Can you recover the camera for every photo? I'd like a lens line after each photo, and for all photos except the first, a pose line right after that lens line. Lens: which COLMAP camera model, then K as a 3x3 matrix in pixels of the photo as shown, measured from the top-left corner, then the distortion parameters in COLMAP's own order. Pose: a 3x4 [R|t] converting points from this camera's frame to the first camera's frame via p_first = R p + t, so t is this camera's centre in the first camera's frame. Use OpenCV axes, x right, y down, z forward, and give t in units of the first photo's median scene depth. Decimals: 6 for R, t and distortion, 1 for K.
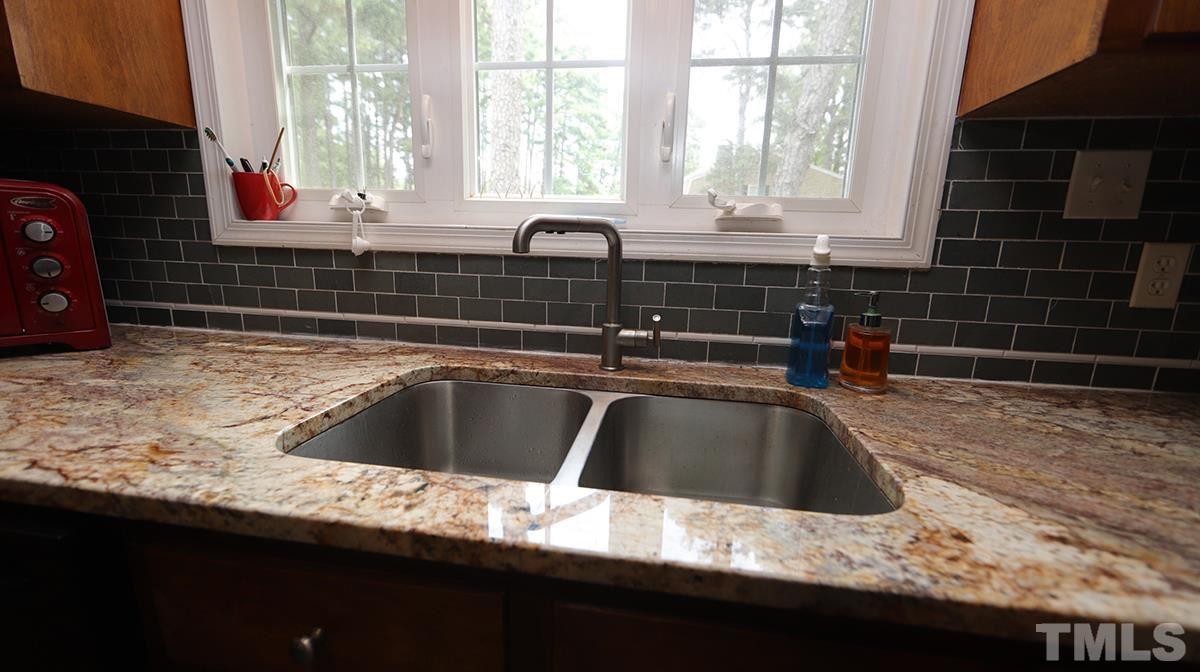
lens RADIAL K [[470.6, 0, 610.9], [0, 470.6, 334.5], [0, 0, 1]] dist [0.001462, 0.000716]
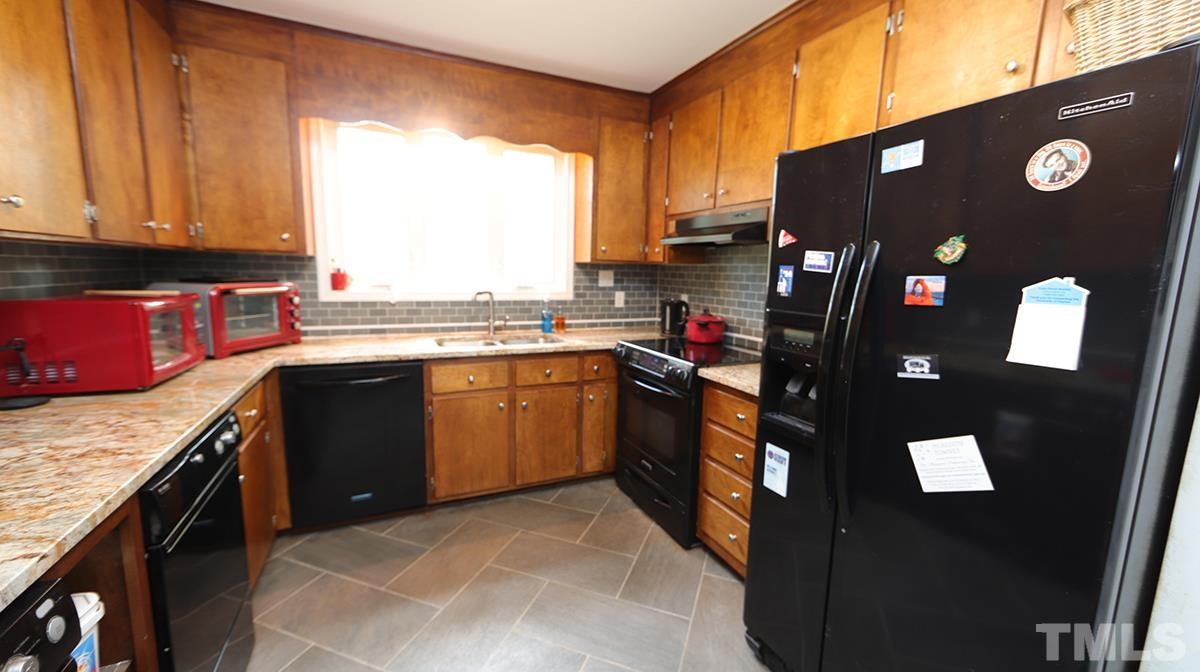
lens RADIAL K [[470.6, 0, 603.5], [0, 470.6, 335.7], [0, 0, 1]] dist [0.001462, 0.000716]
pose [[0.837155, -0.085725, 0.540206, -1.181558], [0.105349, 0.994420, -0.005454, 0.193160], [-0.536725, 0.061476, 0.841515, -2.288983]]
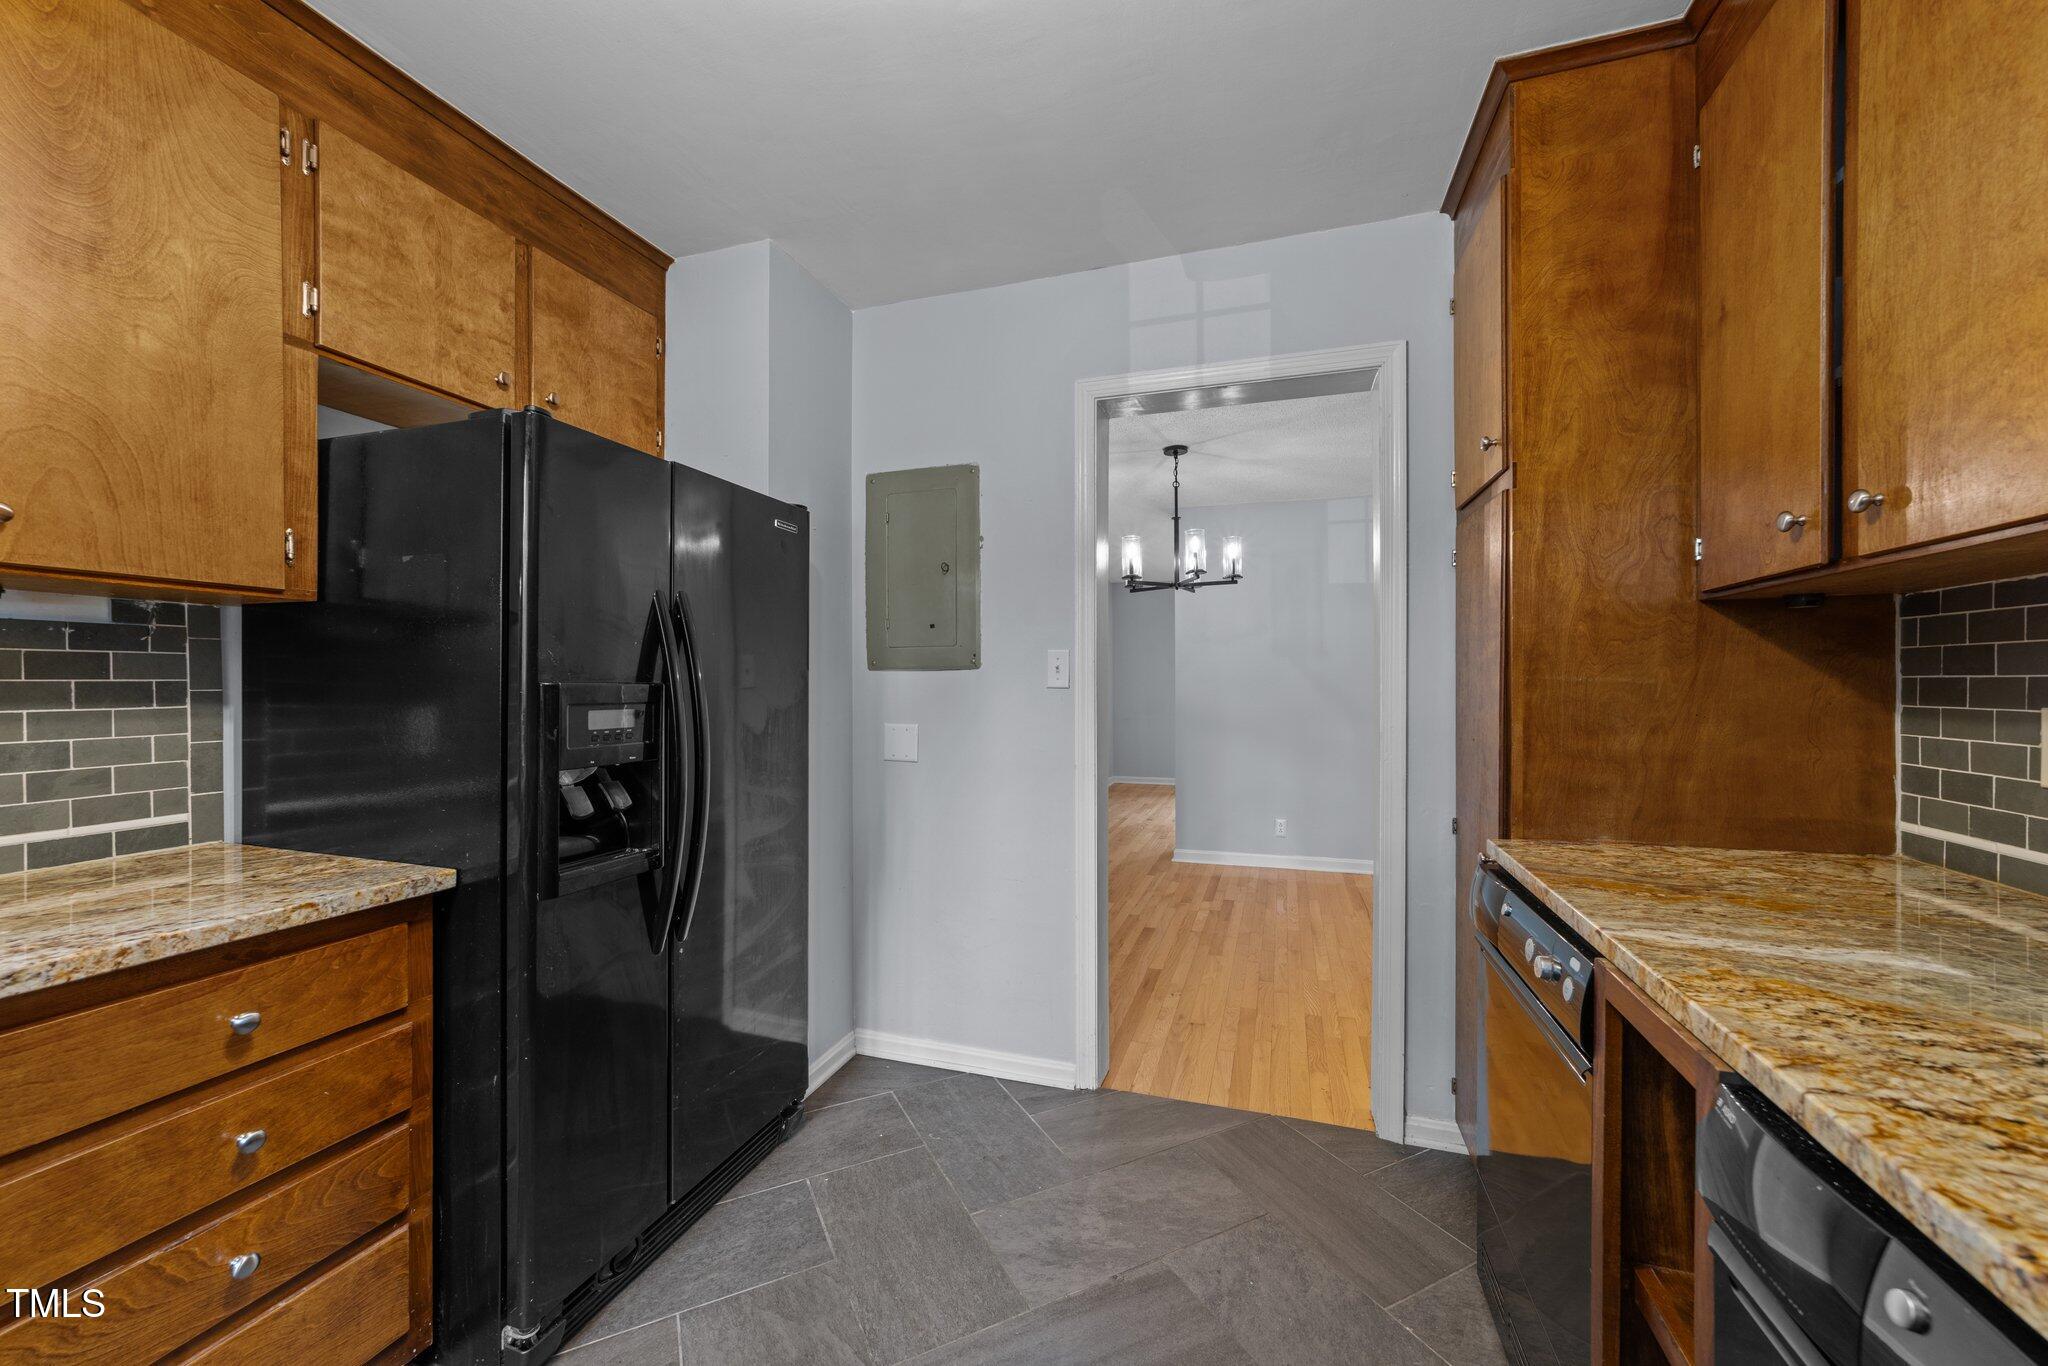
lens RADIAL K [[779.4, 0, 1025.1], [0, 779.4, 687.8], [0, 0, 1]] dist [-0.008988, 0.003938]
pose [[-0.983778, -0.028830, 0.177060, -0.931846], [0.006488, 0.980637, 0.195725, -0.123700], [-0.179274, 0.193699, -0.964542, 0.058749]]
